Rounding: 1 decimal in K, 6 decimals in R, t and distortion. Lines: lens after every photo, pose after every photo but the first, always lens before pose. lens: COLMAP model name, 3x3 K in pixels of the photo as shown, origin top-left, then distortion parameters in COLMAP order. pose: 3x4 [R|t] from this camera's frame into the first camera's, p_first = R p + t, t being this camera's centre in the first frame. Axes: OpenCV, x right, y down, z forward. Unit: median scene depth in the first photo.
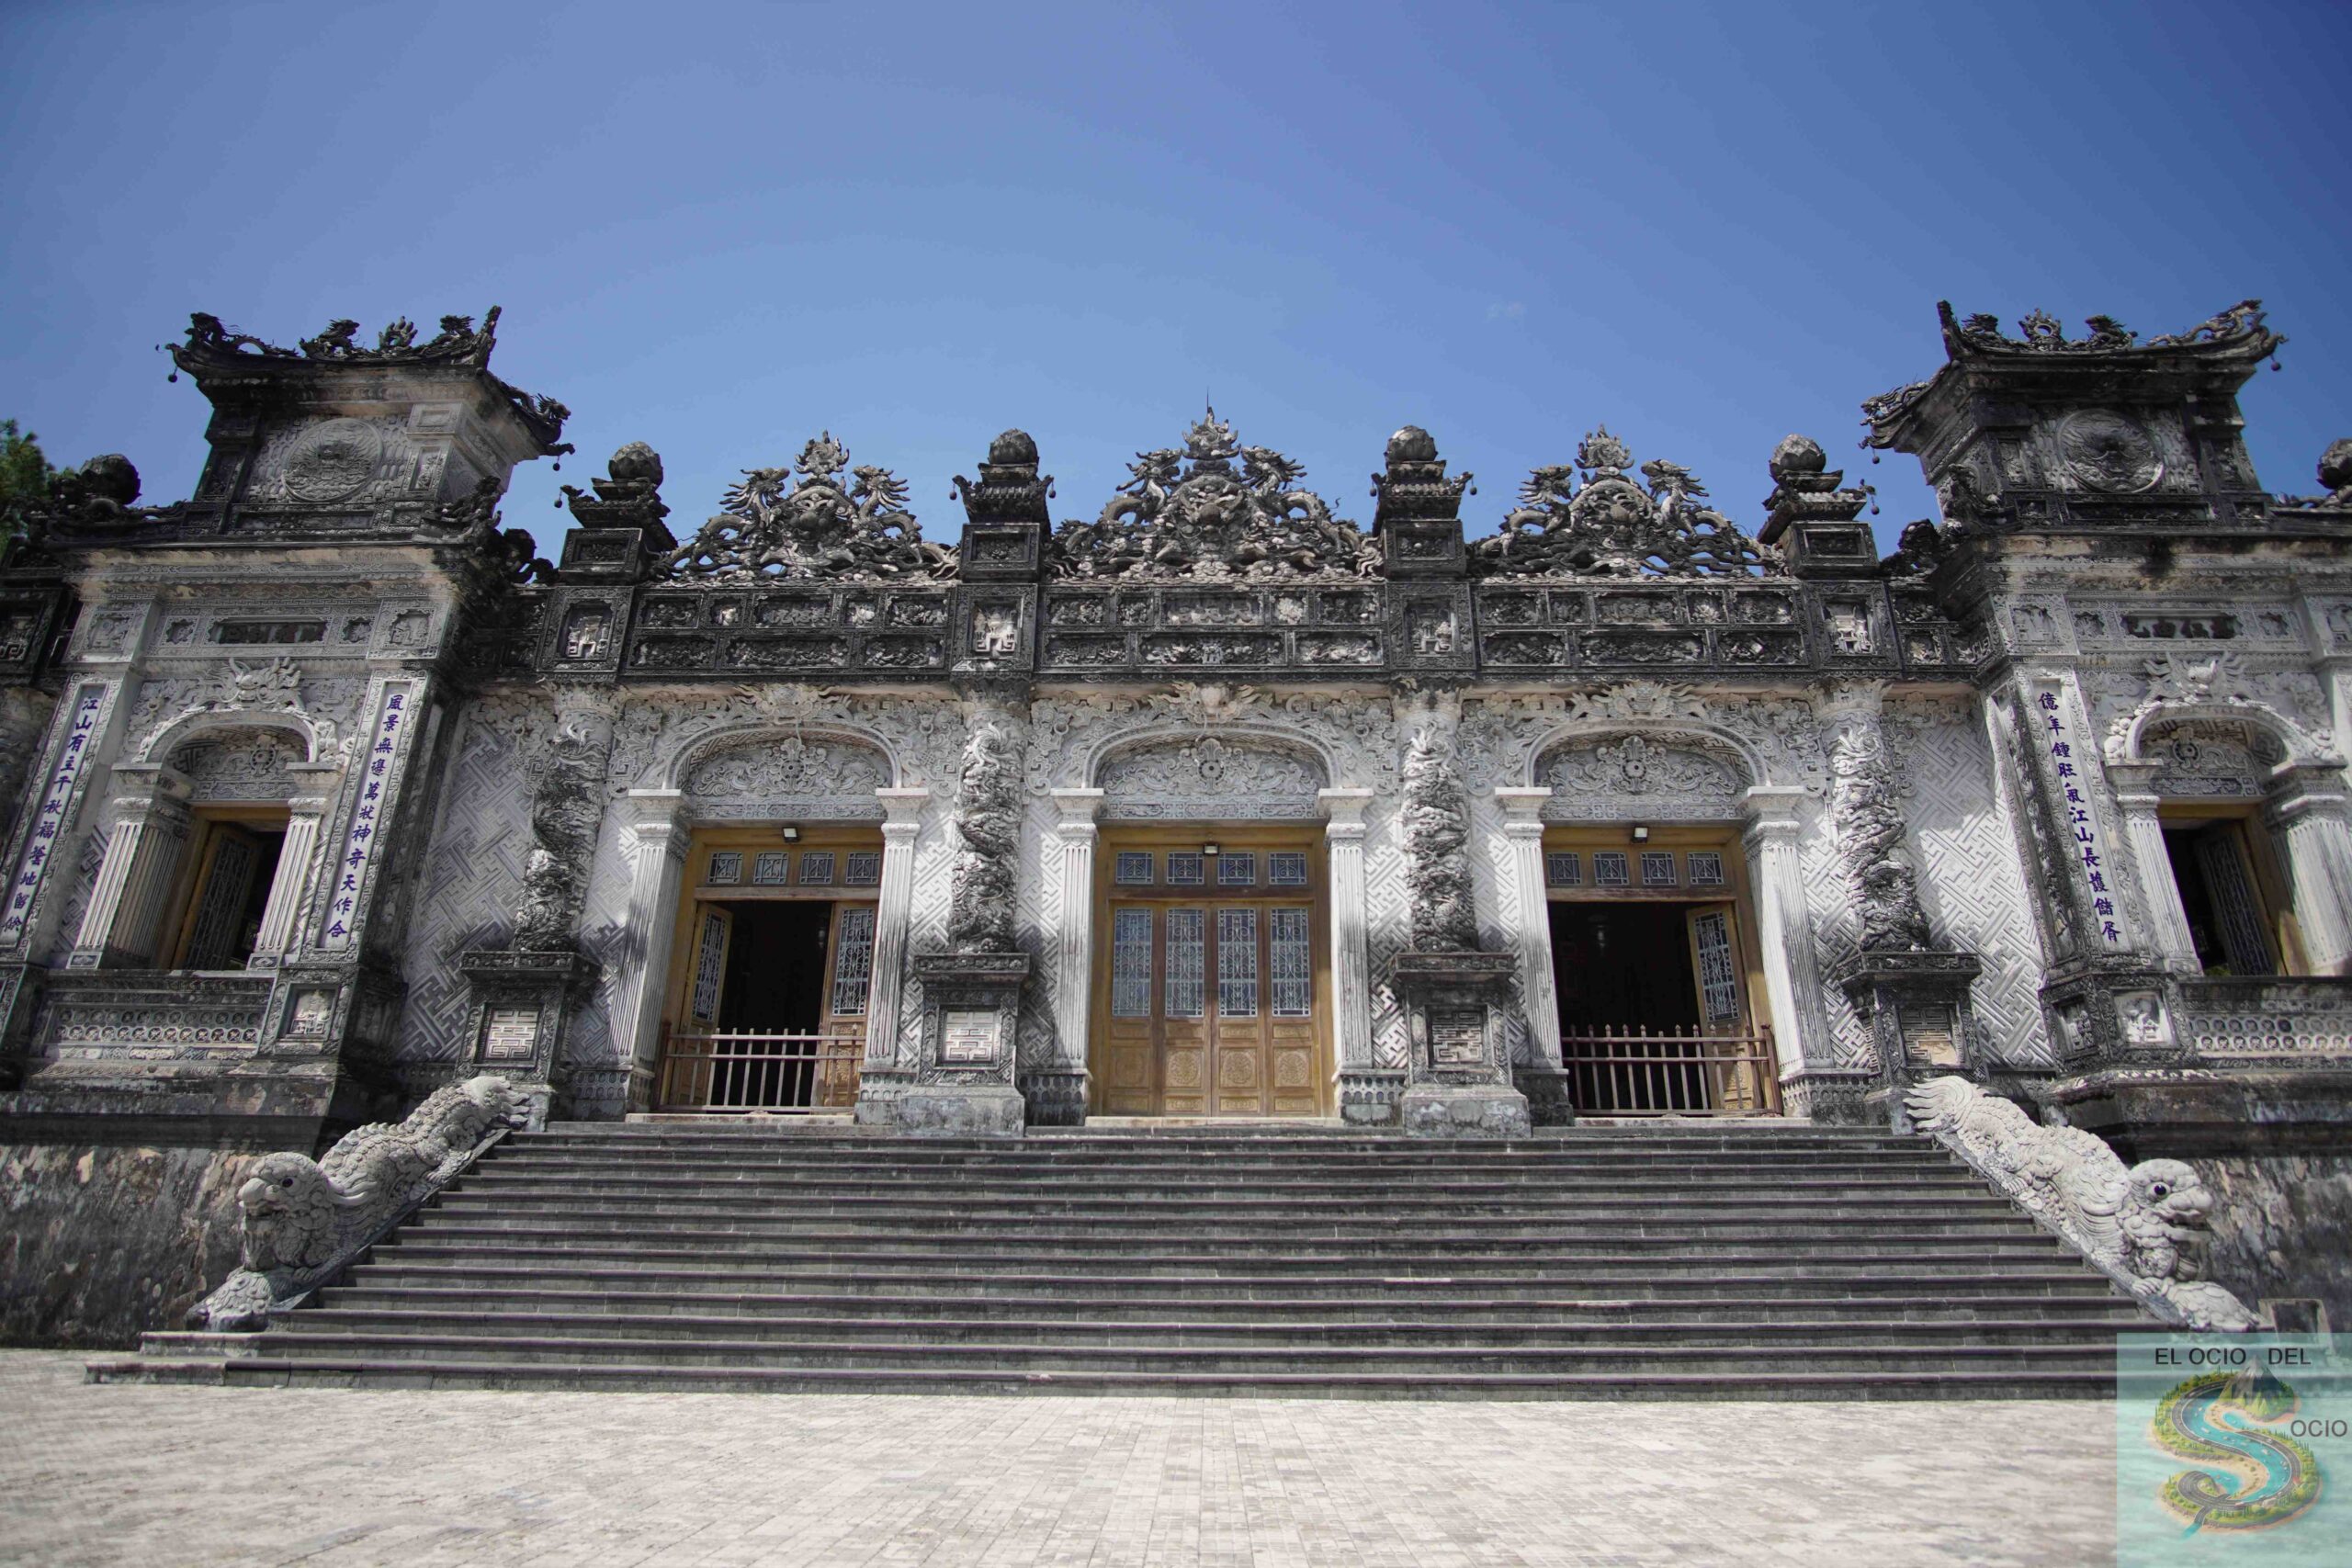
lens RADIAL K [[1194.3, 0, 1178.3], [0, 1194.3, 736.6], [0, 0, 1]] dist [-0.030131, 0.008516]
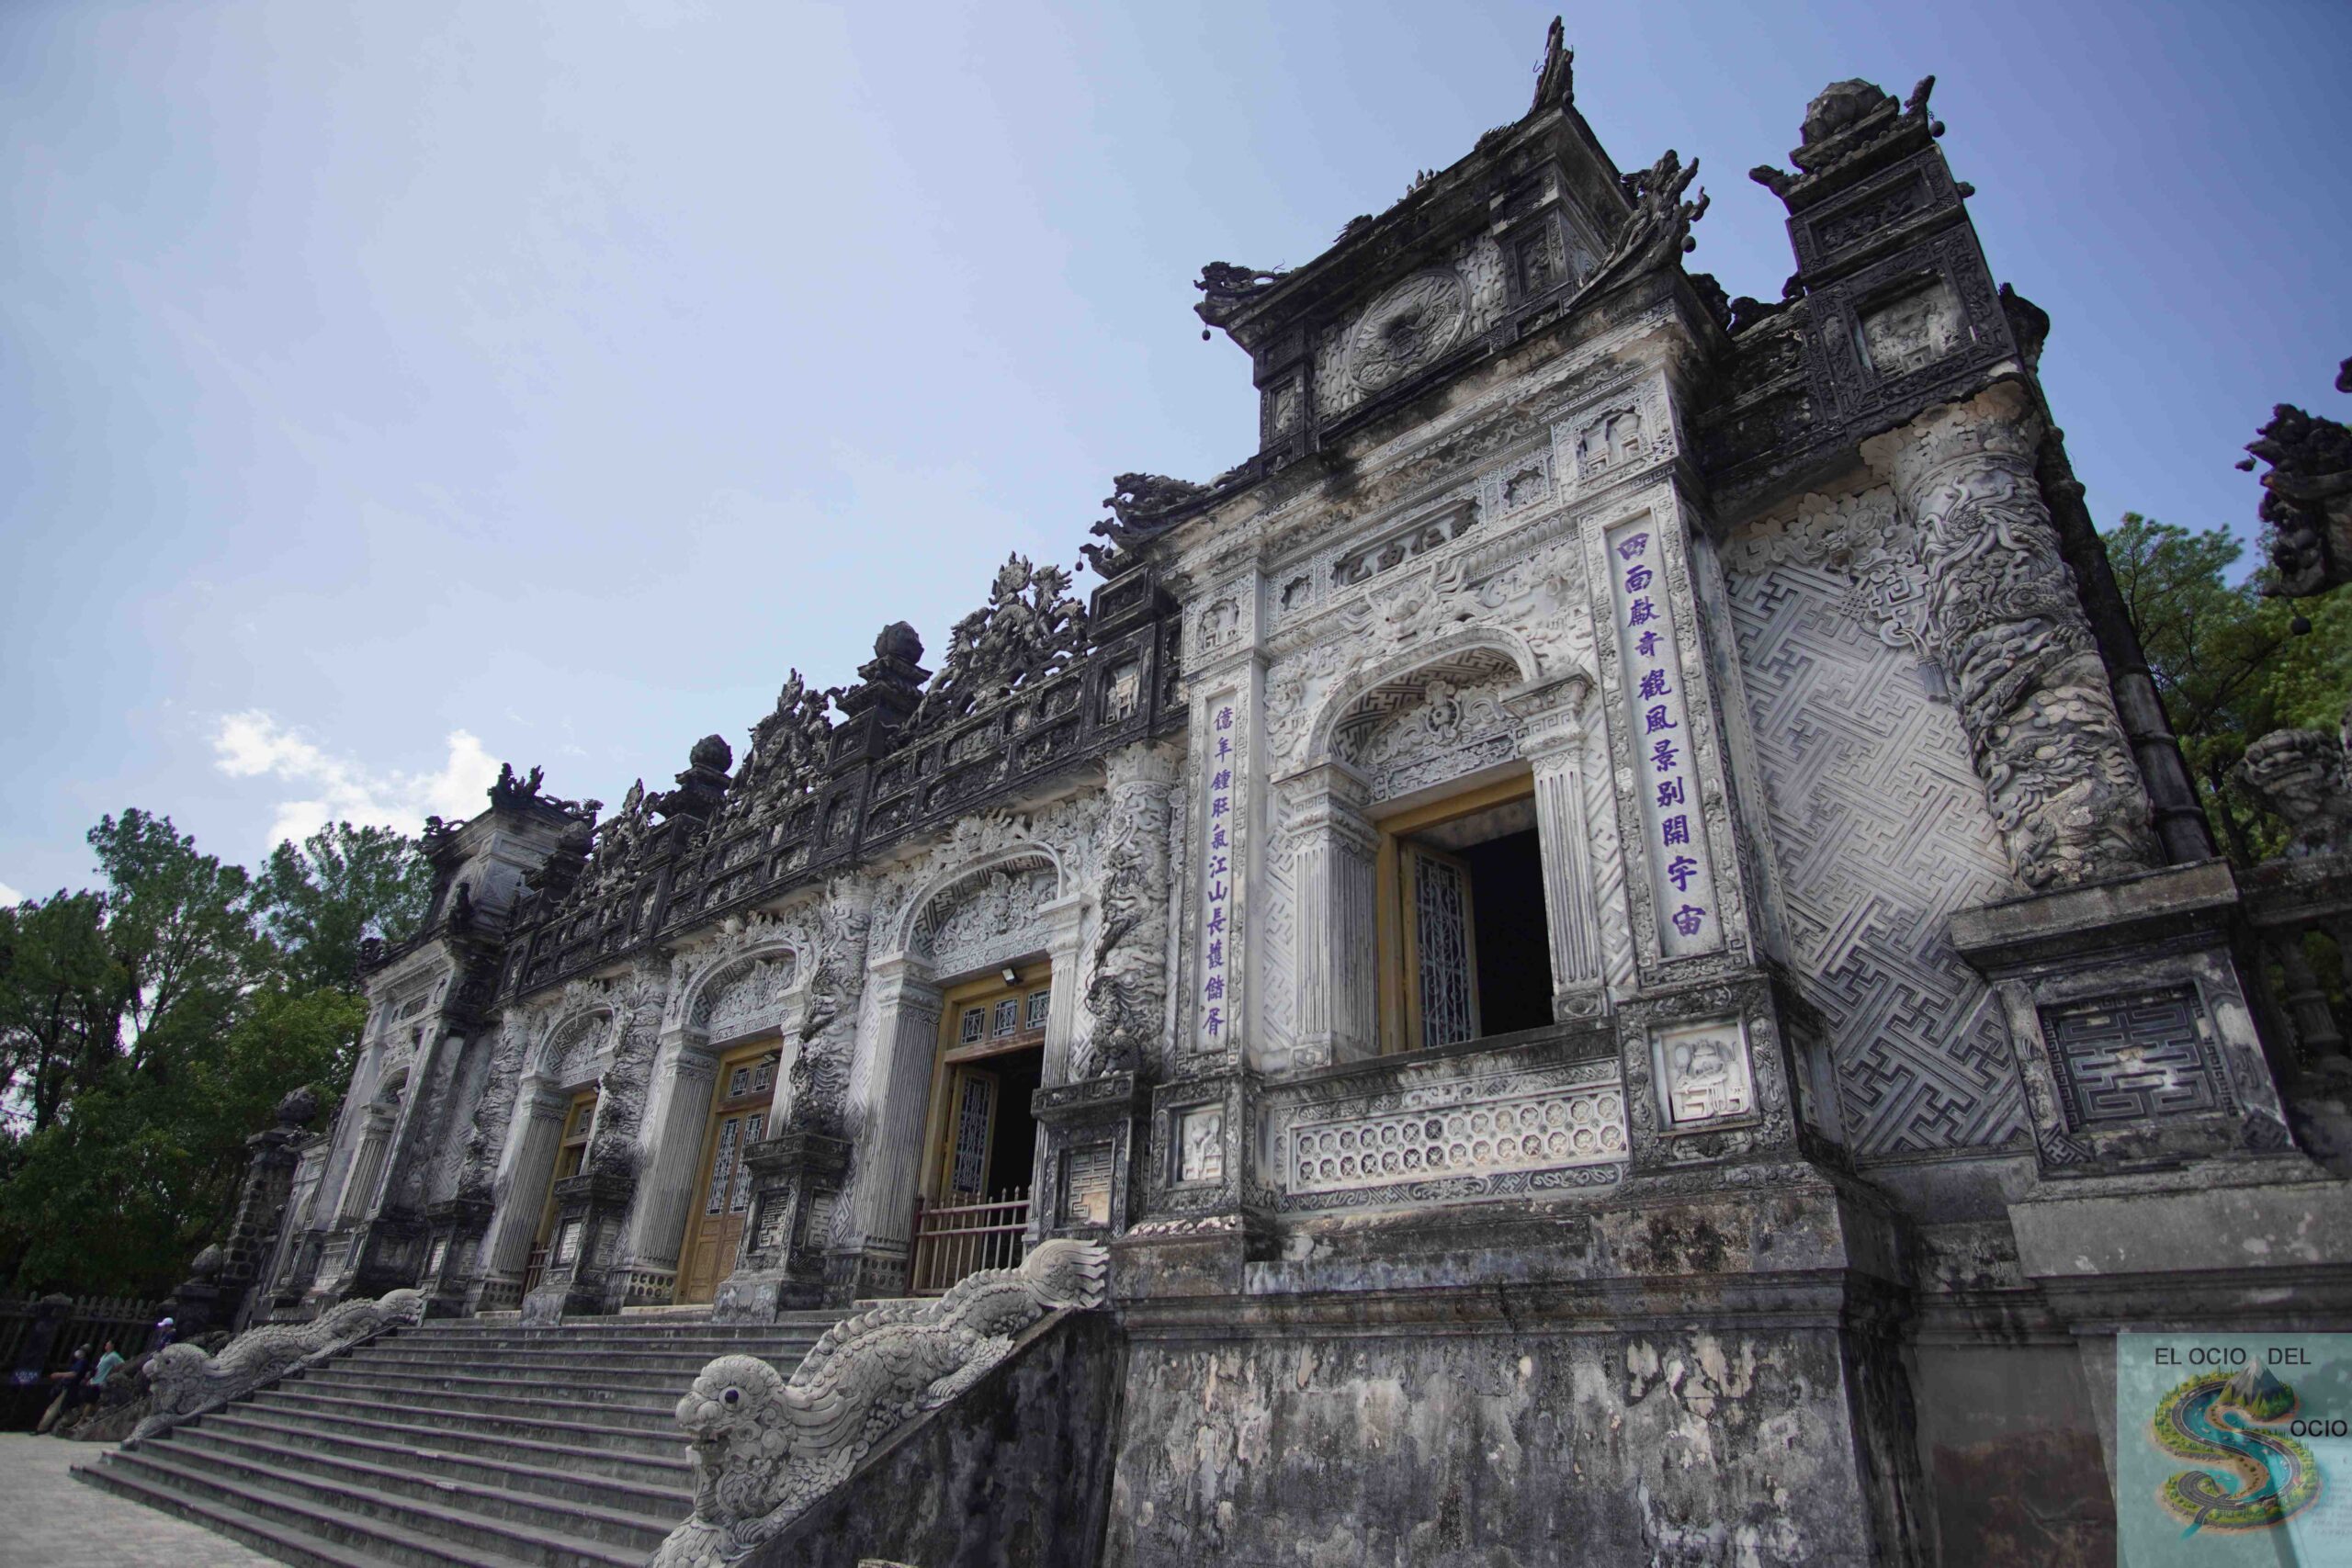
lens RADIAL K [[1194.3, 0, 1178.3], [0, 1194.3, 736.6], [0, 0, 1]] dist [-0.030131, 0.008516]
pose [[0.756496, -0.303359, -0.579384, 1.273358], [0.228550, 0.952683, -0.200399, 0.142165], [0.612763, 0.019183, 0.790034, 0.404047]]
